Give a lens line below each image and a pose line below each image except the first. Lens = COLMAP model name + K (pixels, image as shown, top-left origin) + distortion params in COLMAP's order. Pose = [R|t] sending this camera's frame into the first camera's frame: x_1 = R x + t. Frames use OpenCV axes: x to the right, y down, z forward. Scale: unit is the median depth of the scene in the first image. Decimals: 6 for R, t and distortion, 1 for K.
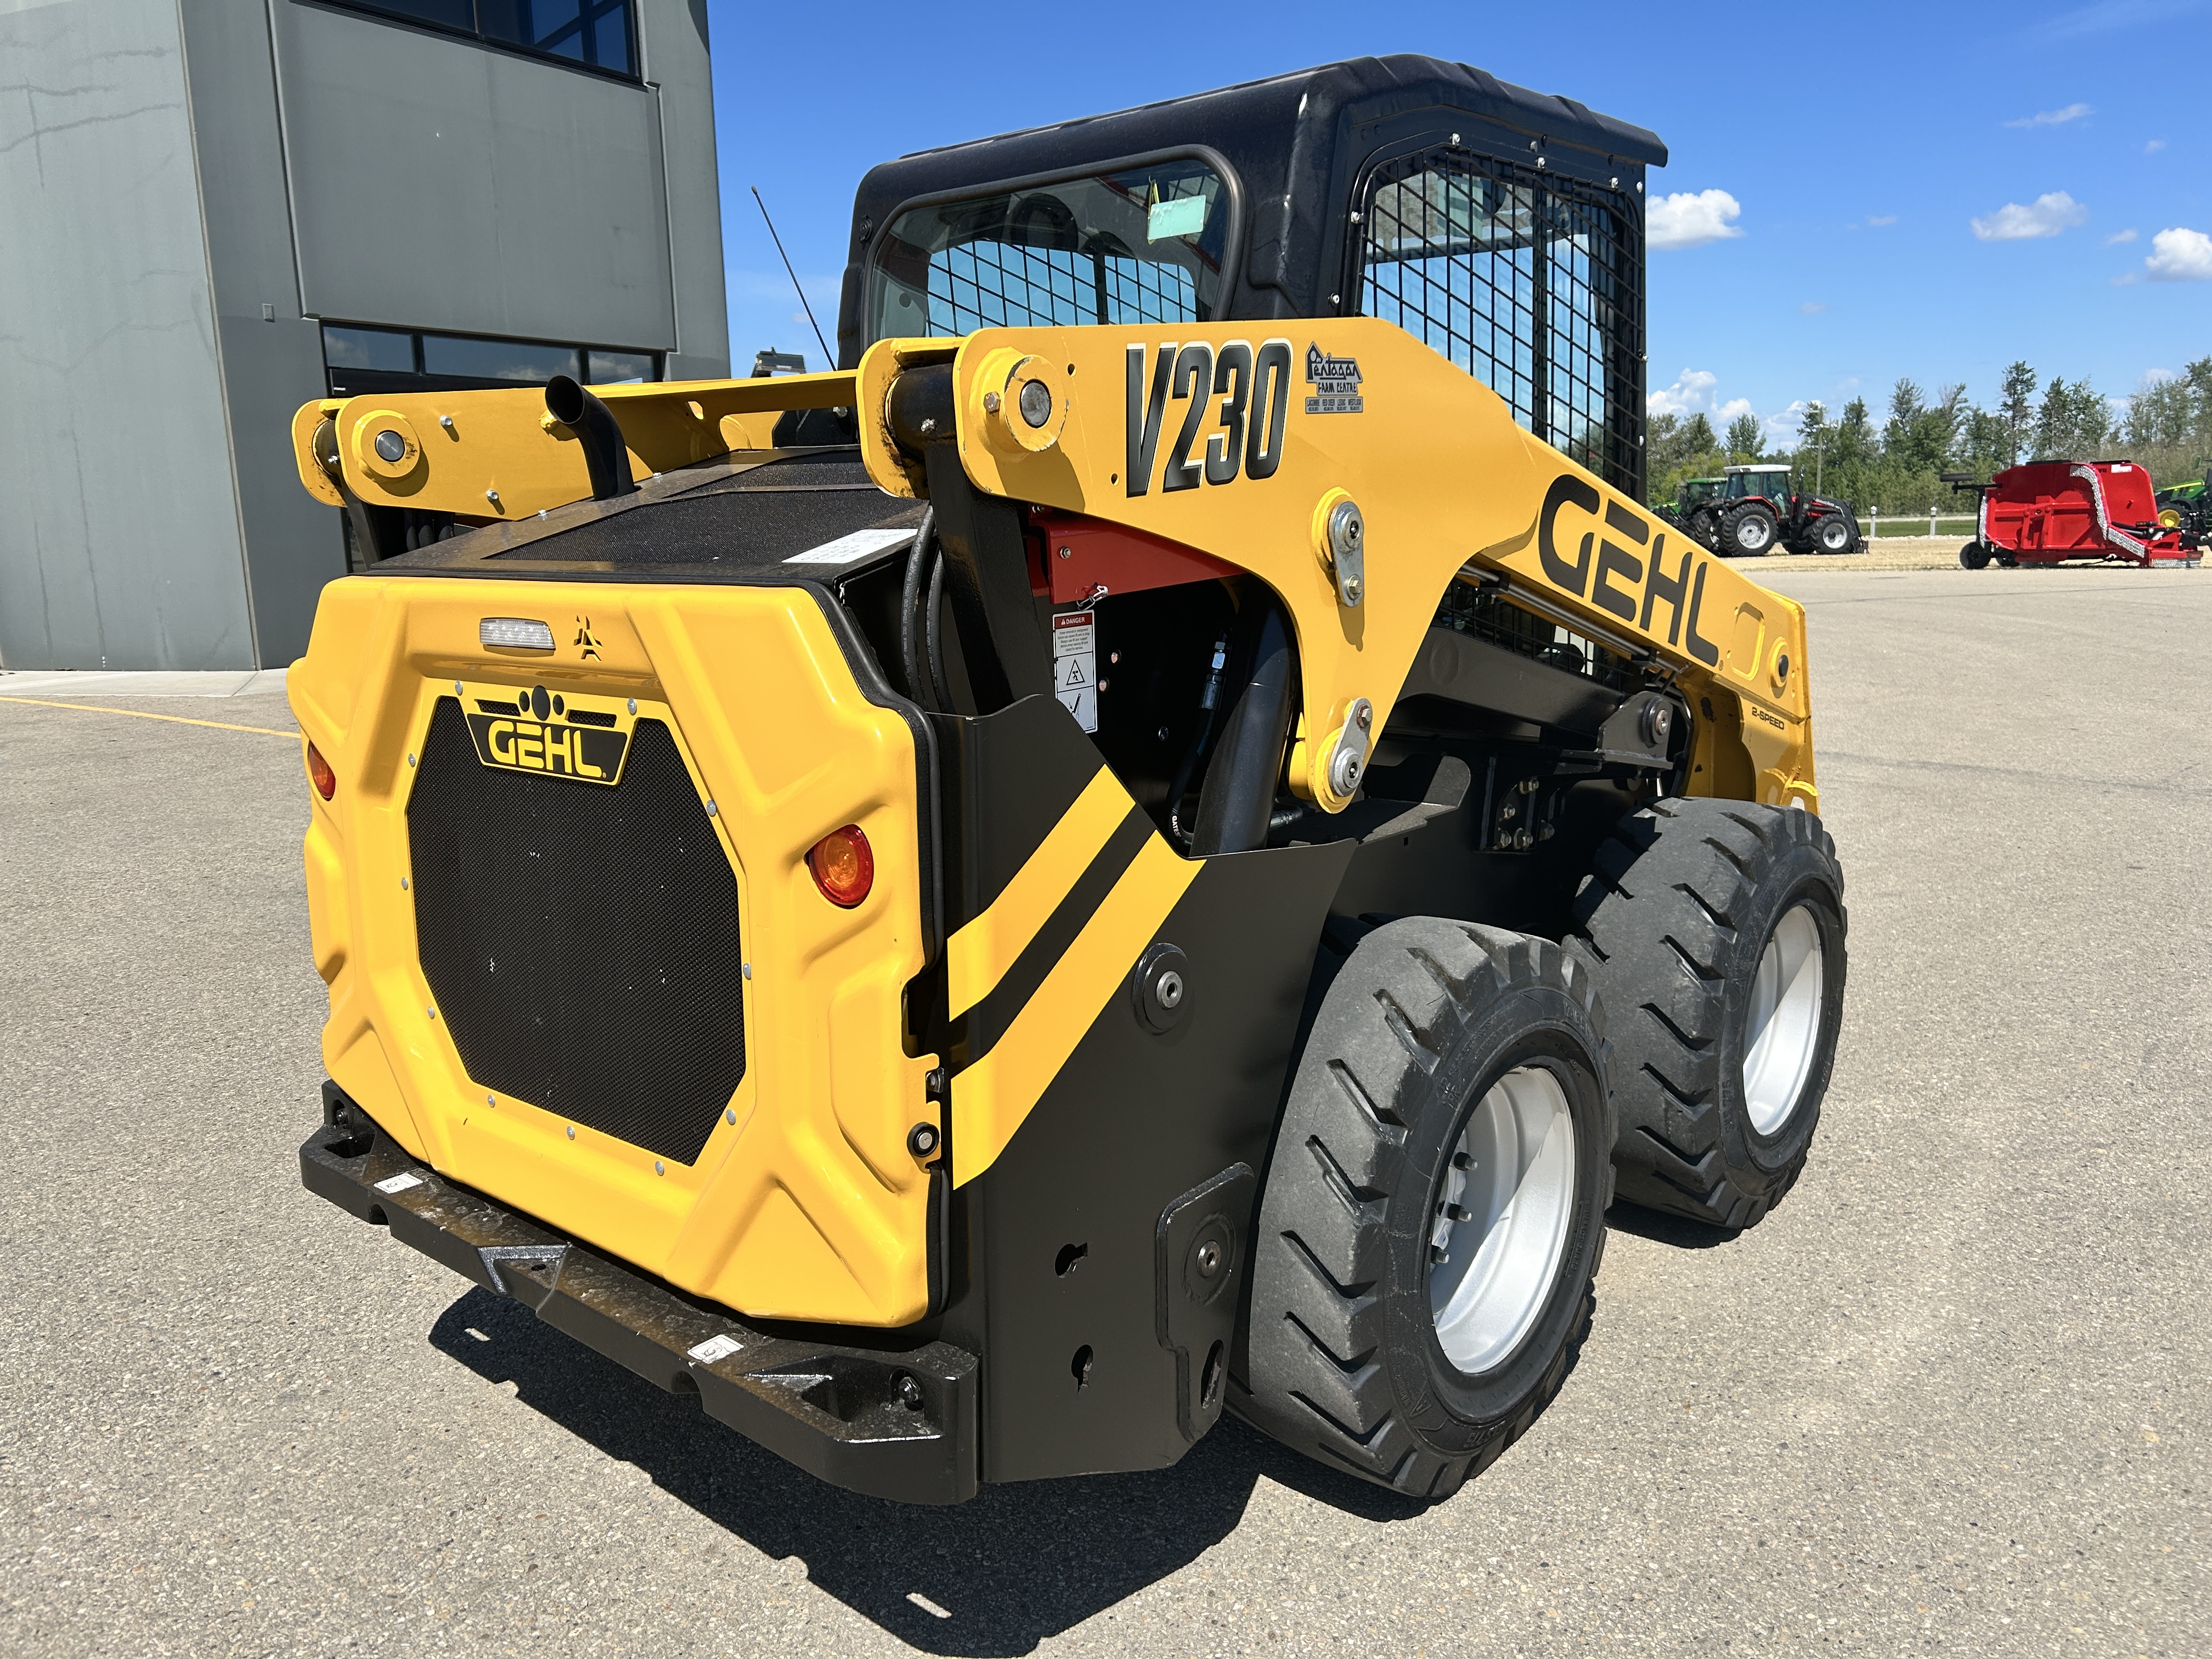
lens RADIAL K [[1650.9, 0, 1078.1], [0, 1650.9, 839.7], [0, 0, 1]] dist [0.057659, -0.056493]
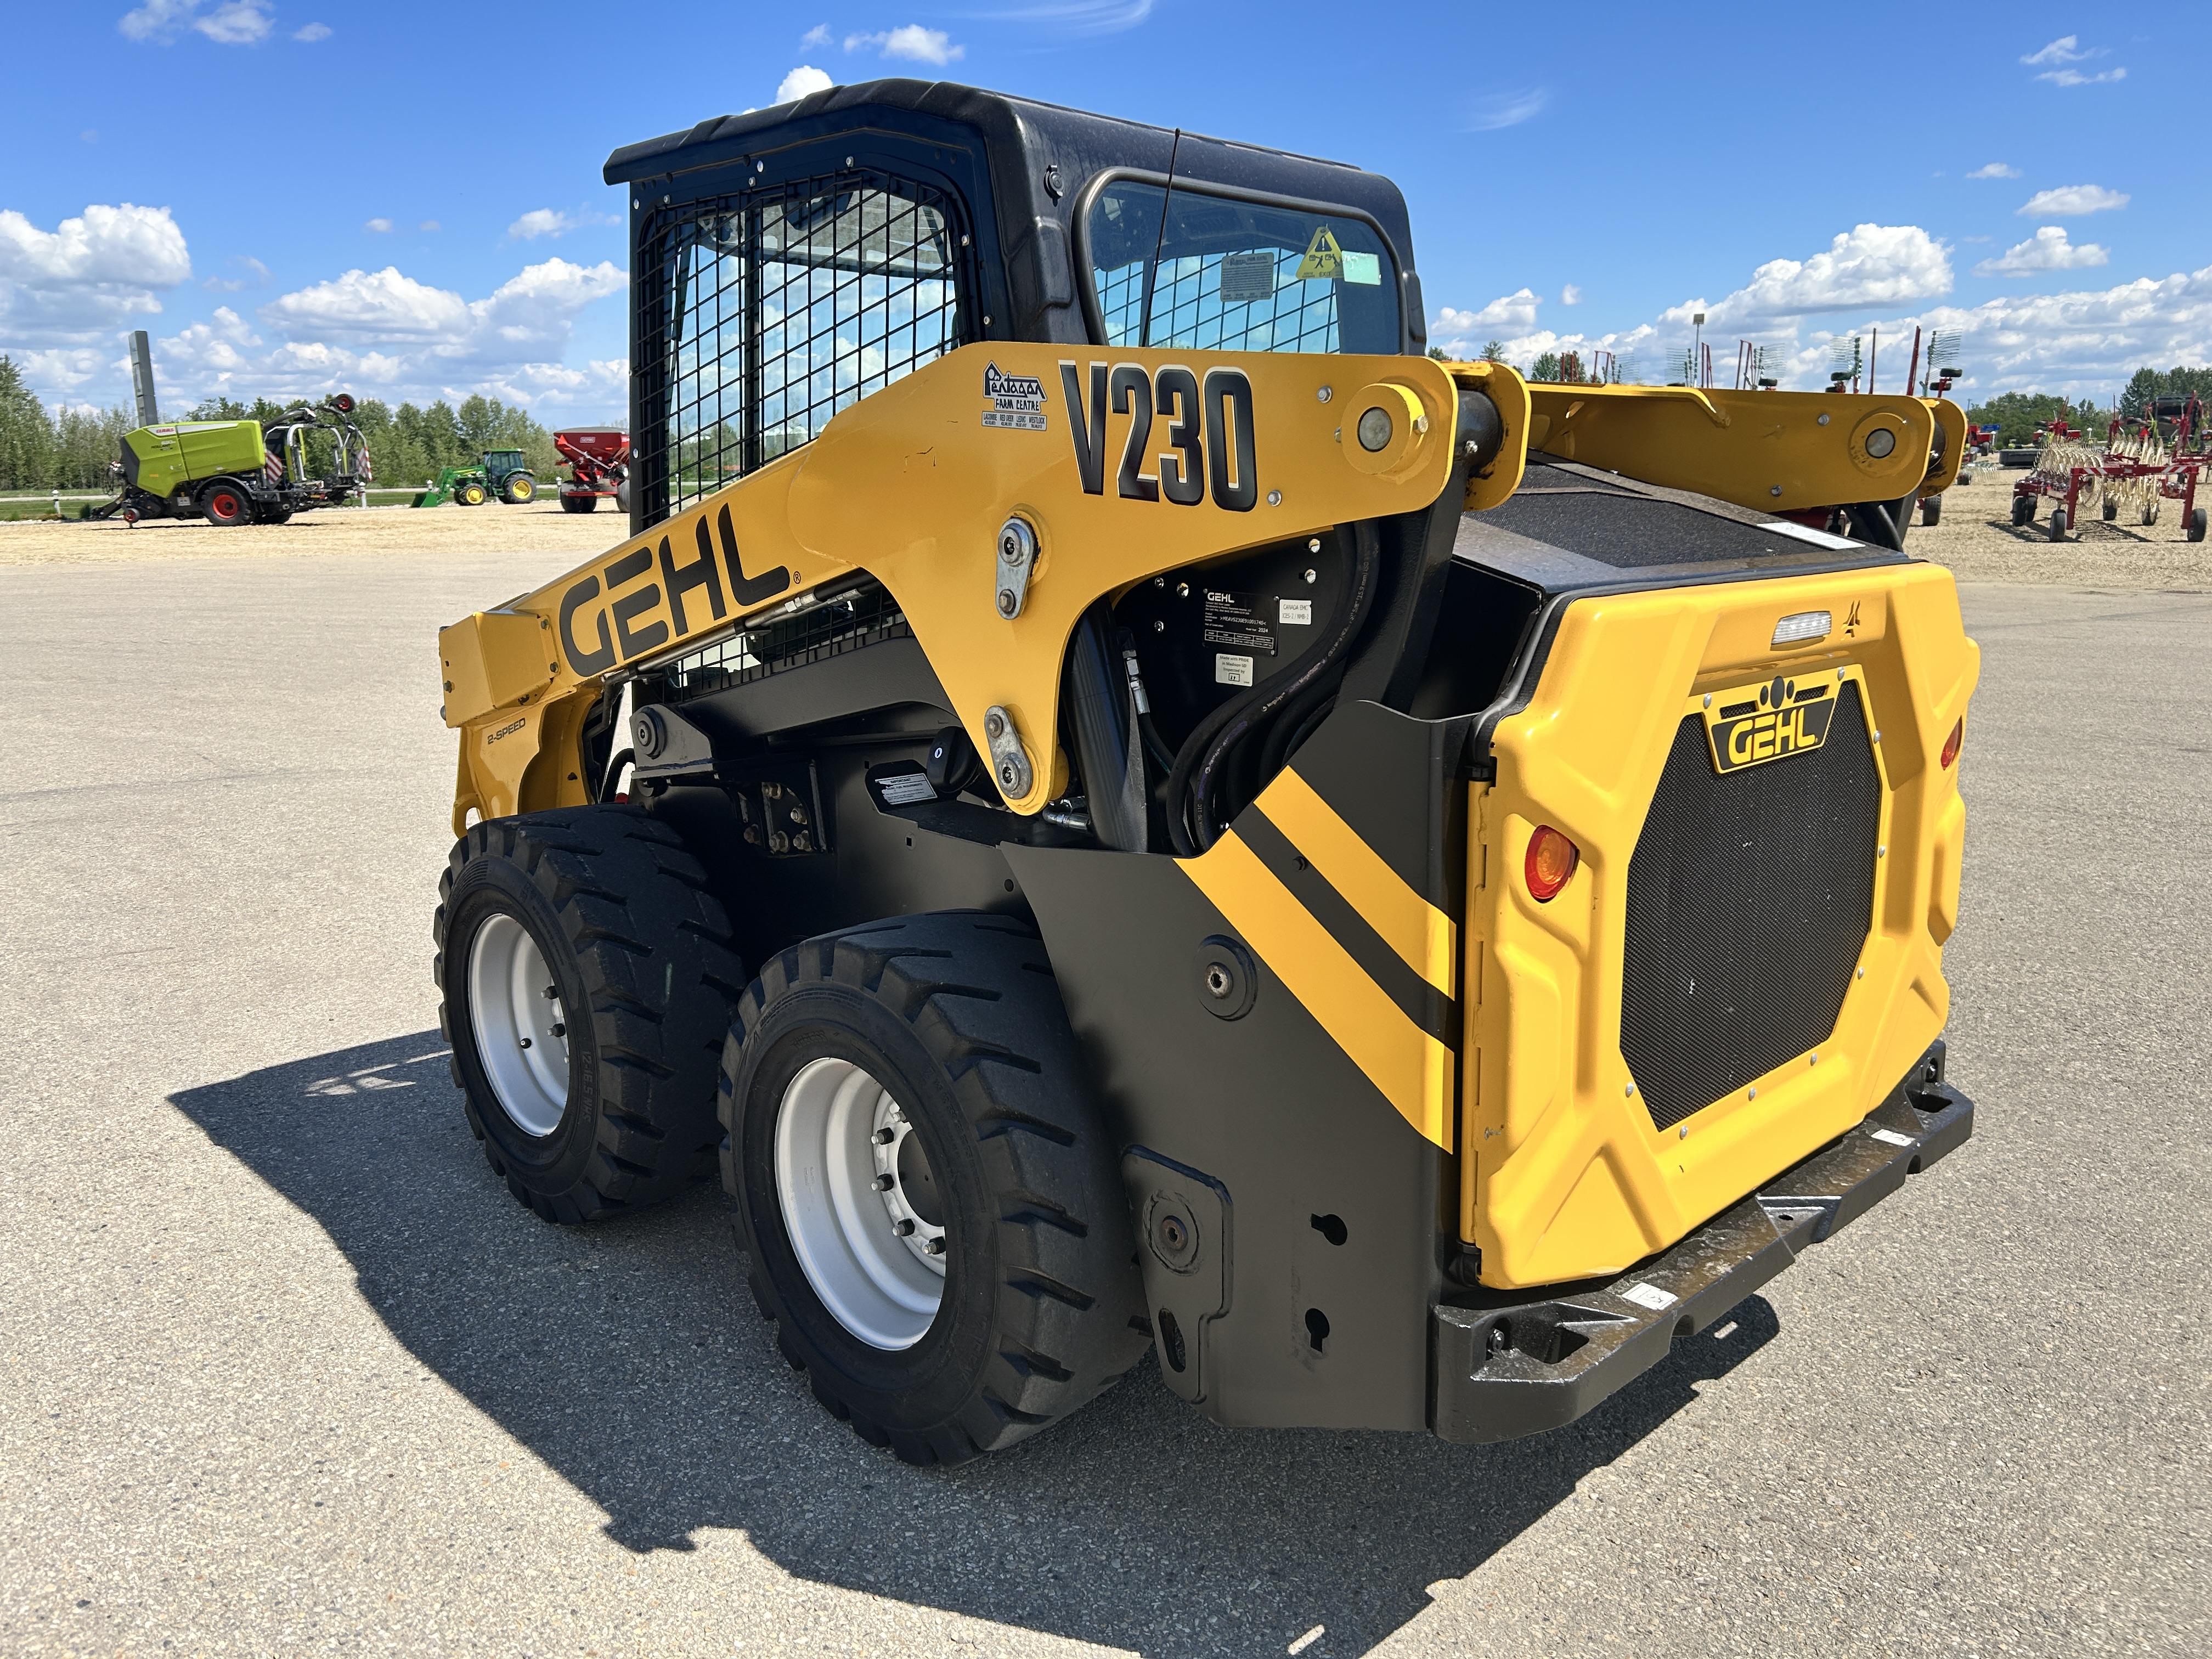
lens RADIAL K [[1650.9, 0, 1078.1], [0, 1650.9, 839.7], [0, 0, 1]] dist [0.057659, -0.056493]
pose [[0.090524, -0.193453, 0.976924, -1.404344], [0.198618, 0.964752, 0.172638, -0.260666], [-0.975887, 0.178407, 0.125756, 1.300736]]
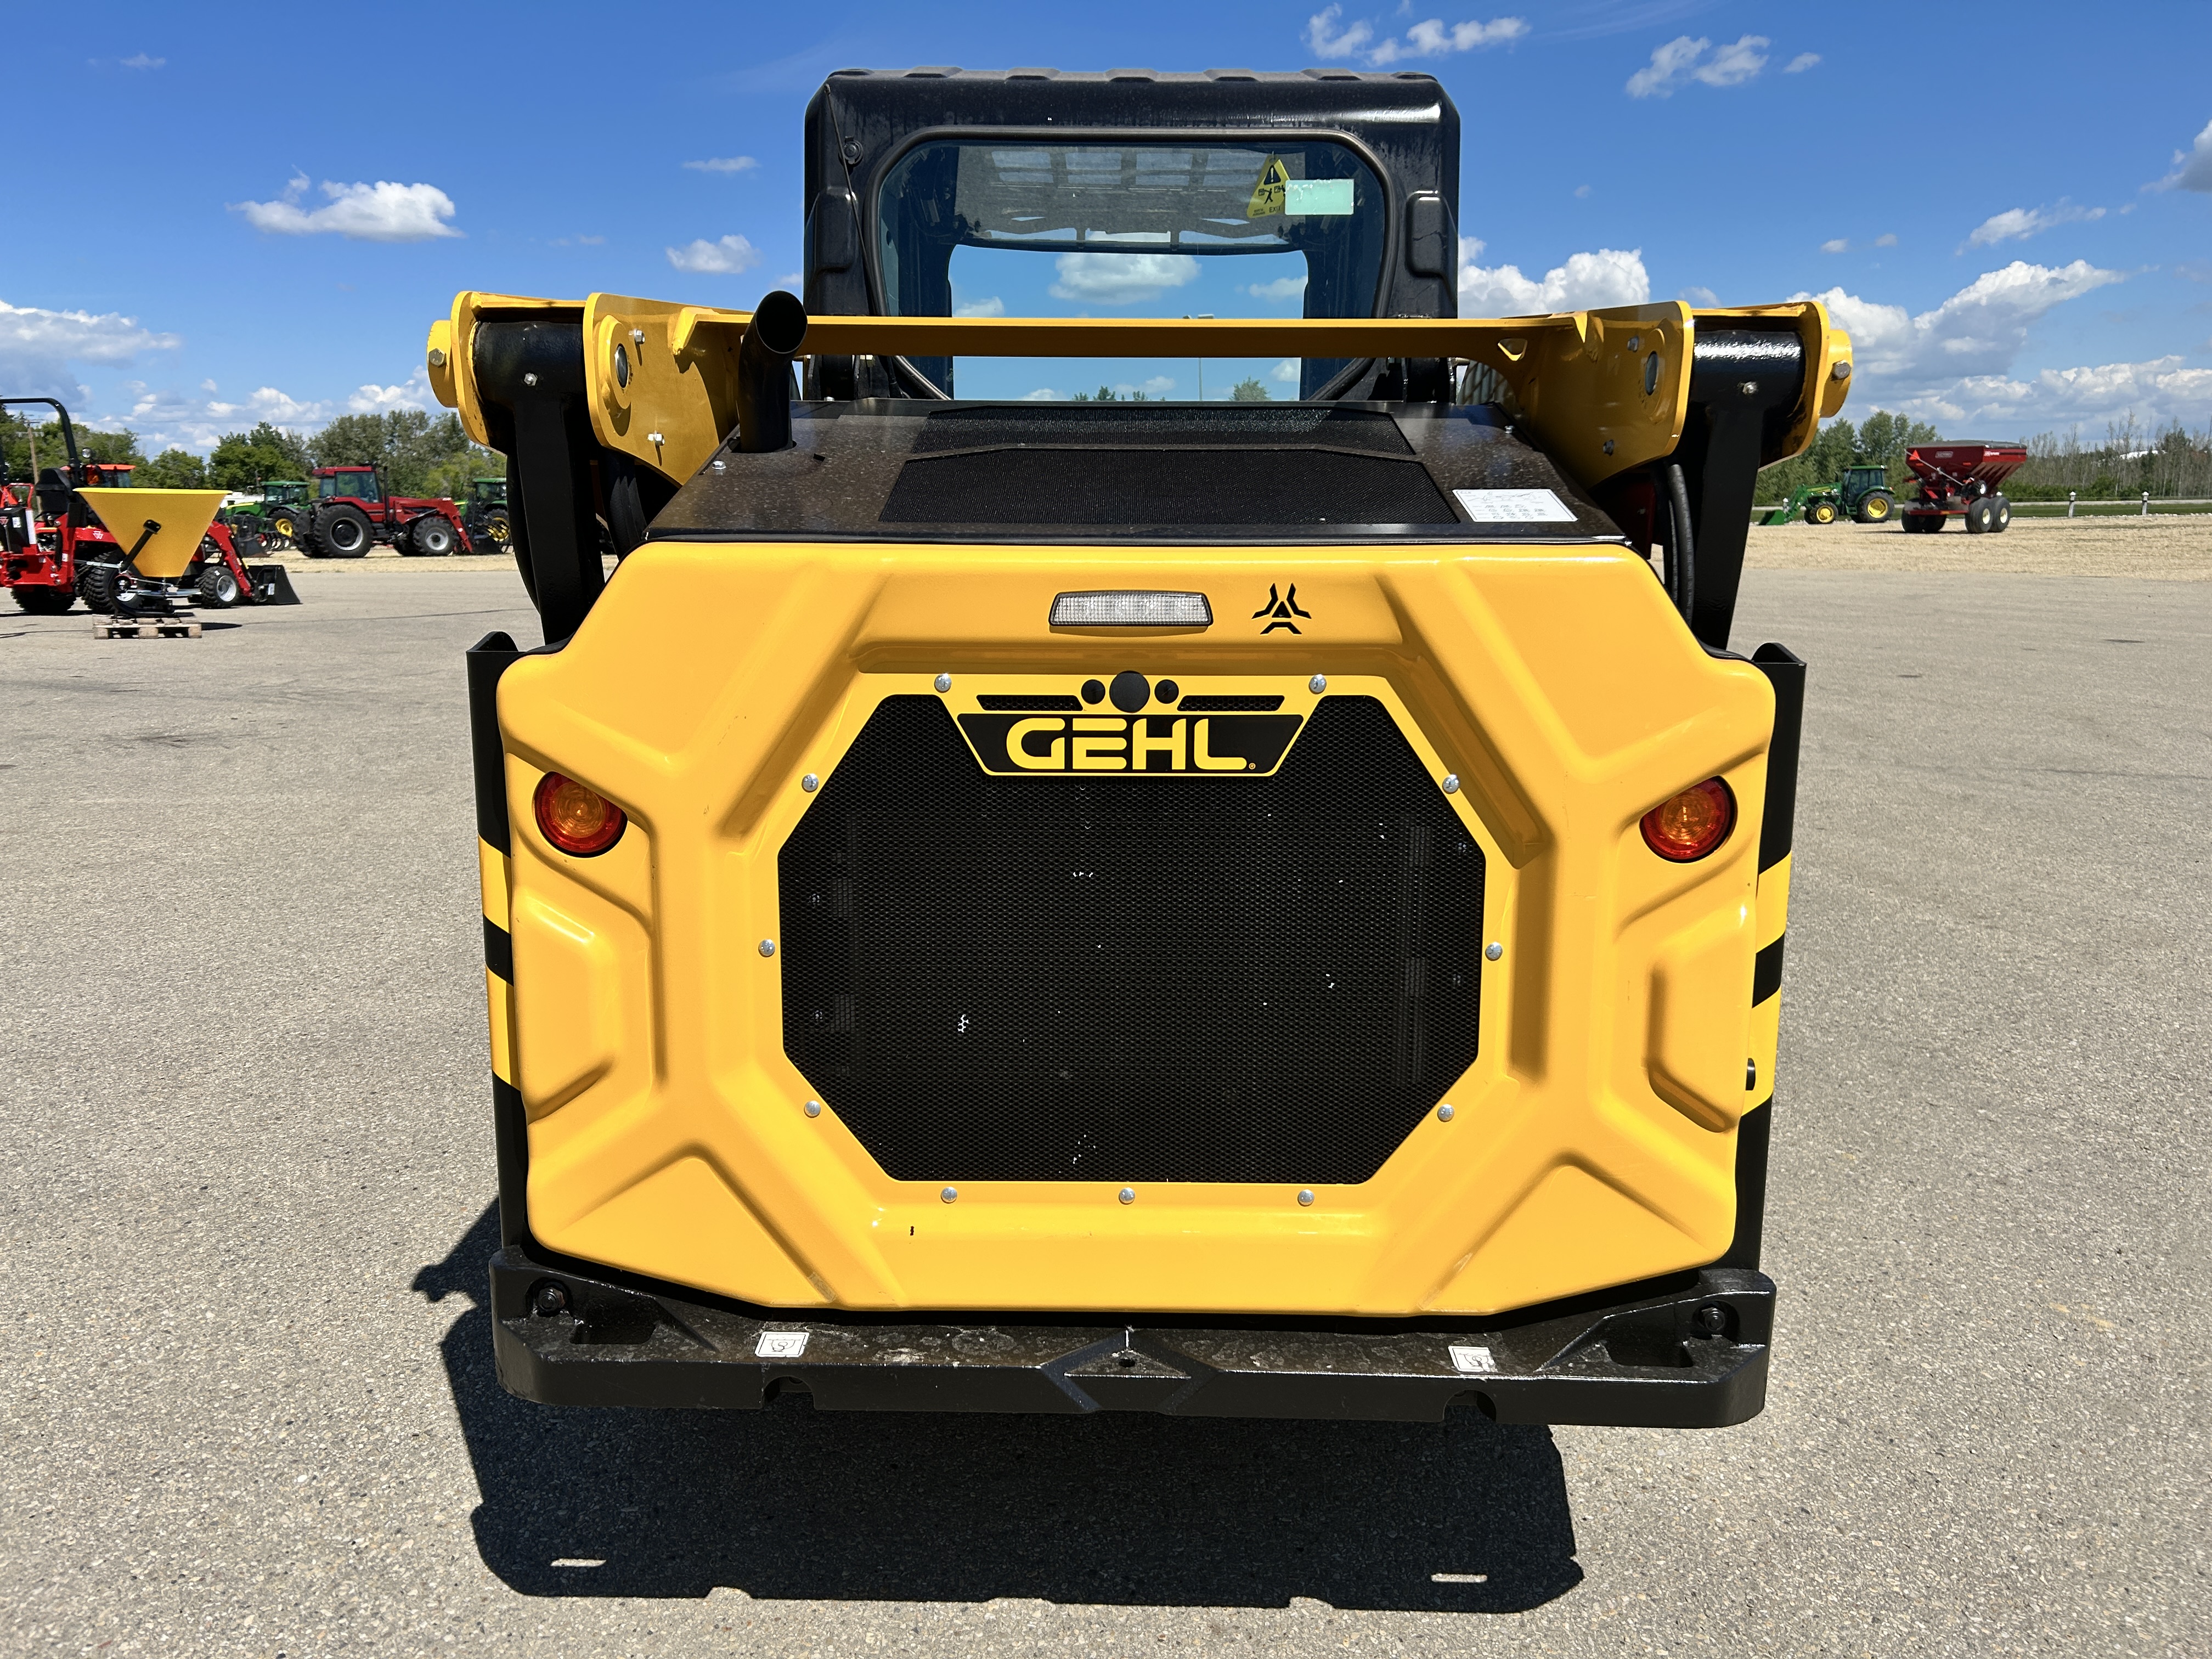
lens RADIAL K [[1663.9, 0, 1111.7], [0, 1663.9, 837.4], [0, 0, 1]] dist [0.047636, -0.057091]
pose [[0.761688, -0.105758, 0.639255, -0.865264], [0.107346, 0.993553, 0.036468, -0.039844], [-0.638991, 0.040844, 0.768129, 0.354657]]
